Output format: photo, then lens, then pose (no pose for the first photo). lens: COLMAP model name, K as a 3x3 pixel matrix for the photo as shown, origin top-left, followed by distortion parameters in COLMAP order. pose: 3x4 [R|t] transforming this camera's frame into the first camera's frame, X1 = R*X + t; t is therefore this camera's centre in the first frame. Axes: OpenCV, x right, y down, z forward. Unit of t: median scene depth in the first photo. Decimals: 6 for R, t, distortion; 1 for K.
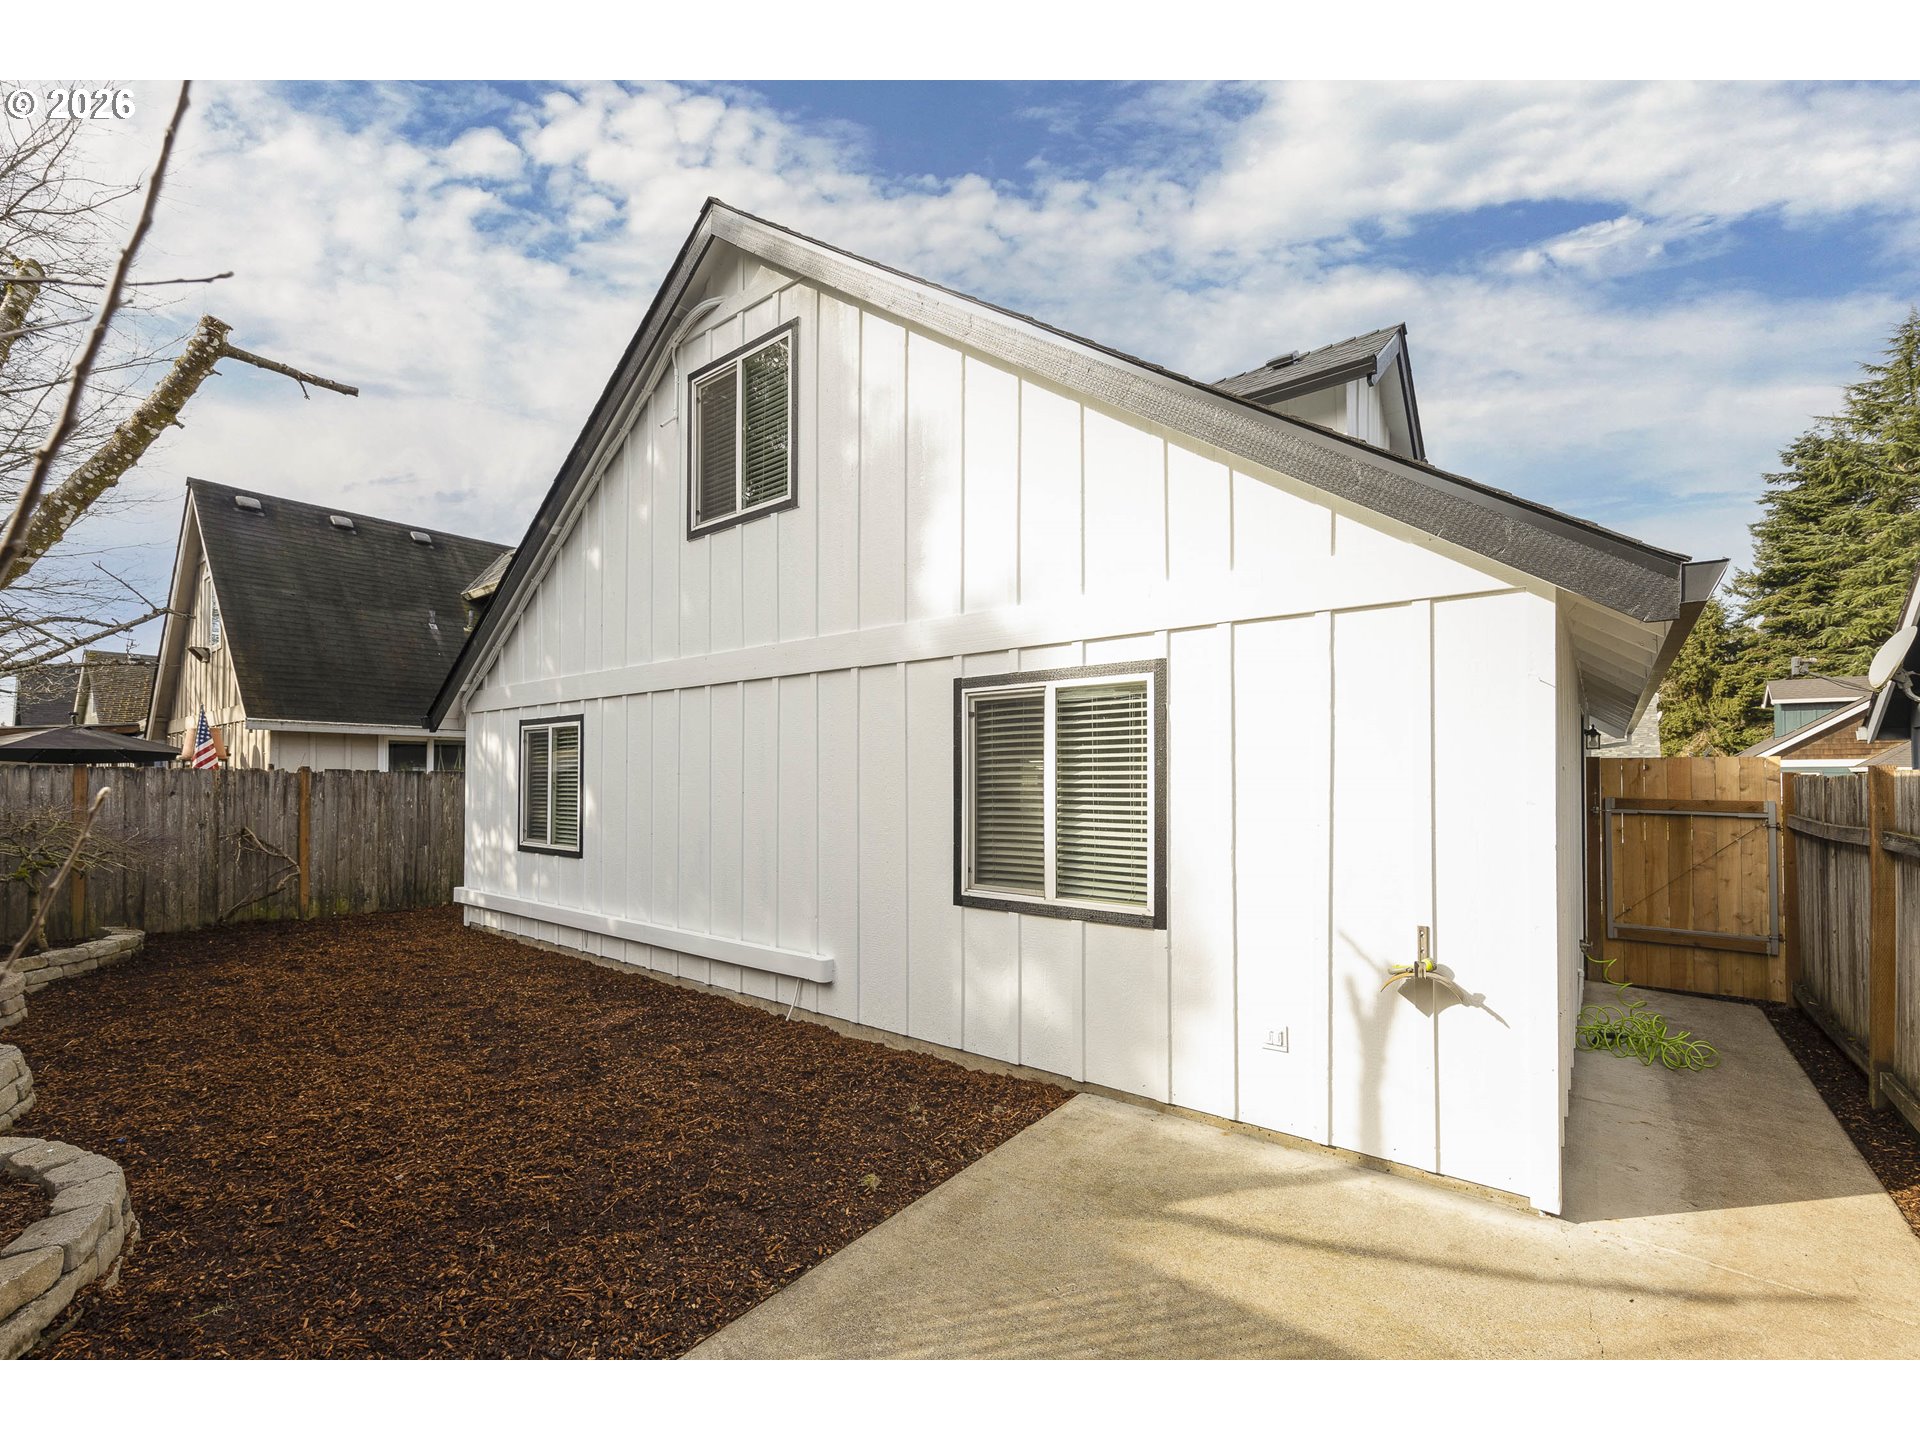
lens RADIAL K [[816.2, 0, 954.6], [0, 816.2, 763.2], [0, 0, 1]] dist [0.003746, -0.000258]
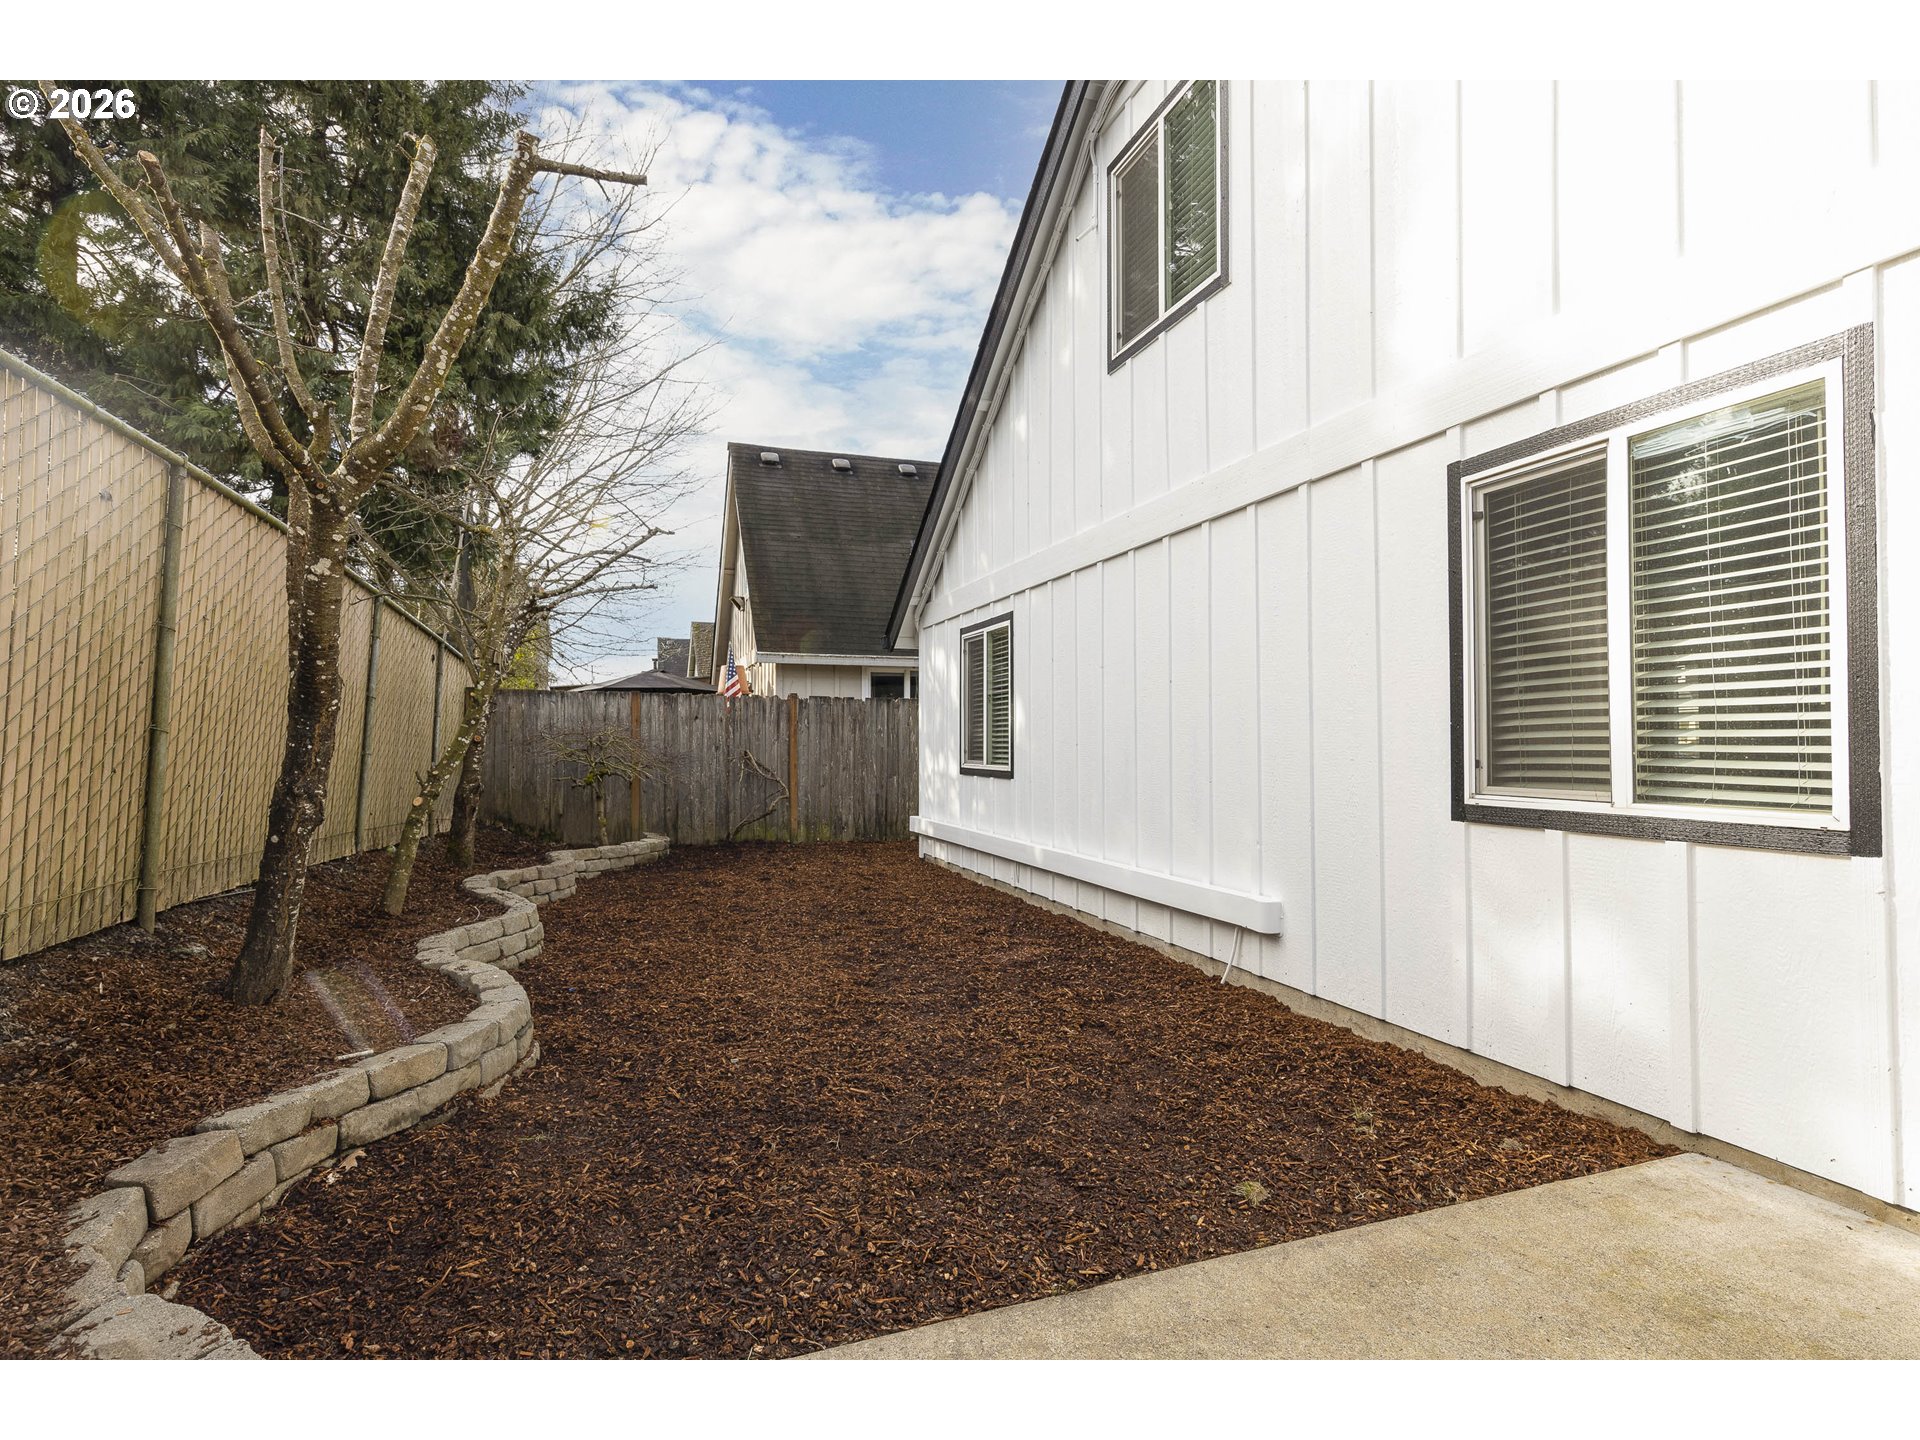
lens RADIAL K [[988.6, 0, 960.0], [0, 988.6, 720.0], [0, 0, 1]] dist [0.003433, 0.000651]
pose [[0.841523, -0.013691, -0.540048, 0.099367], [0.011427, 0.999906, -0.007543, 0.103207], [0.540100, 0.000176, 0.841601, 0.155695]]
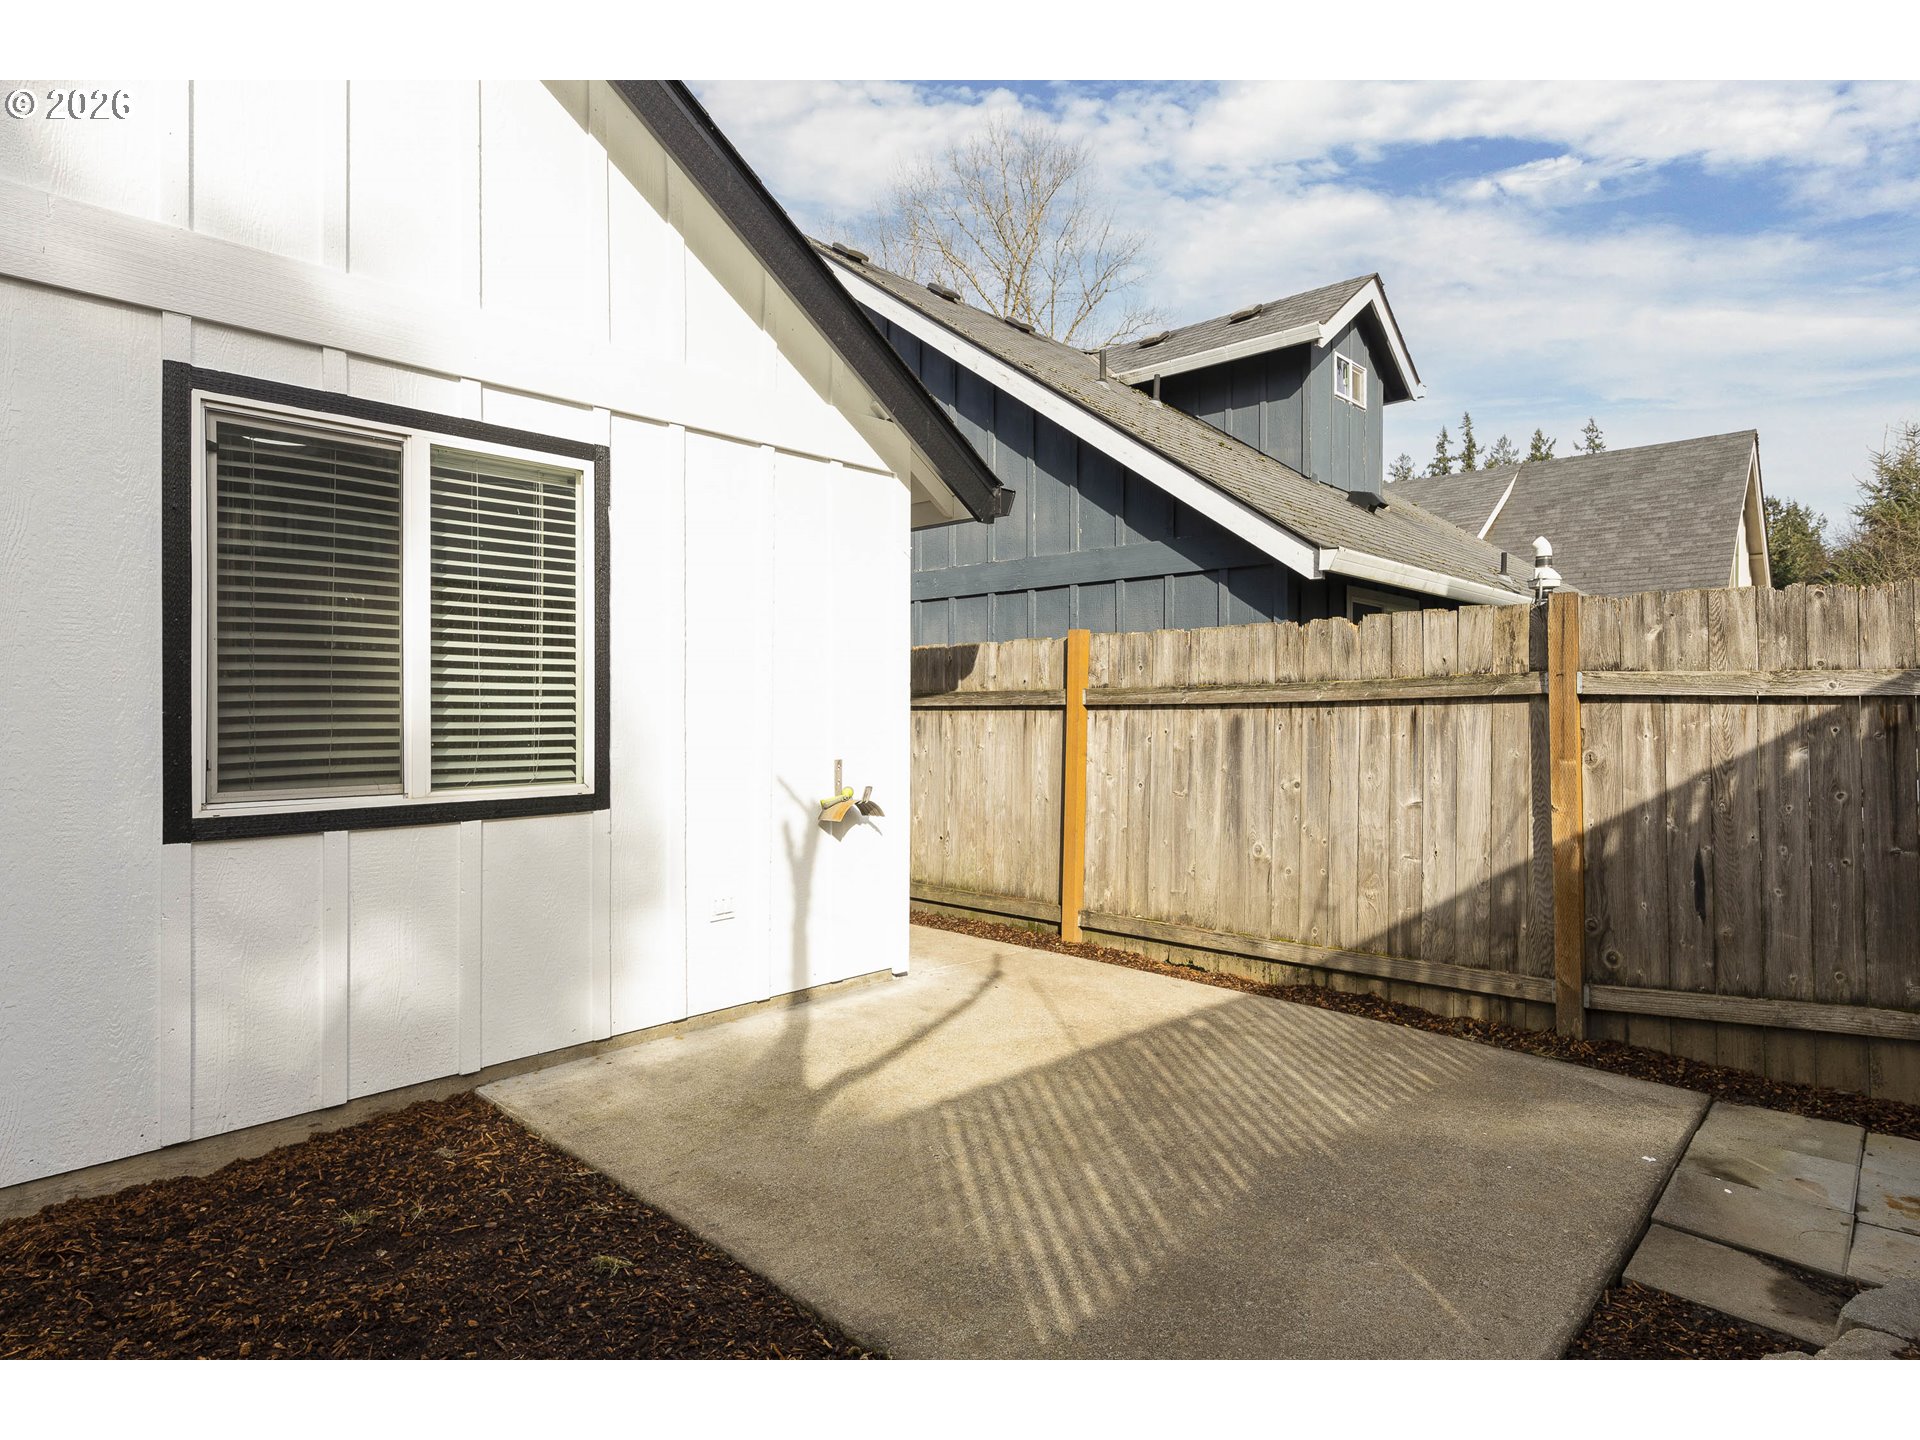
lens RADIAL K [[1033.0, 0, 948.5], [0, 1033.0, 719.2], [0, 0, 1]] dist [0.003563, 0.000140]
pose [[0.101901, -0.003586, 0.994788, -0.581553], [-0.014086, 0.999888, 0.005047, 0.098667], [-0.994695, -0.014527, 0.101839, 0.524146]]
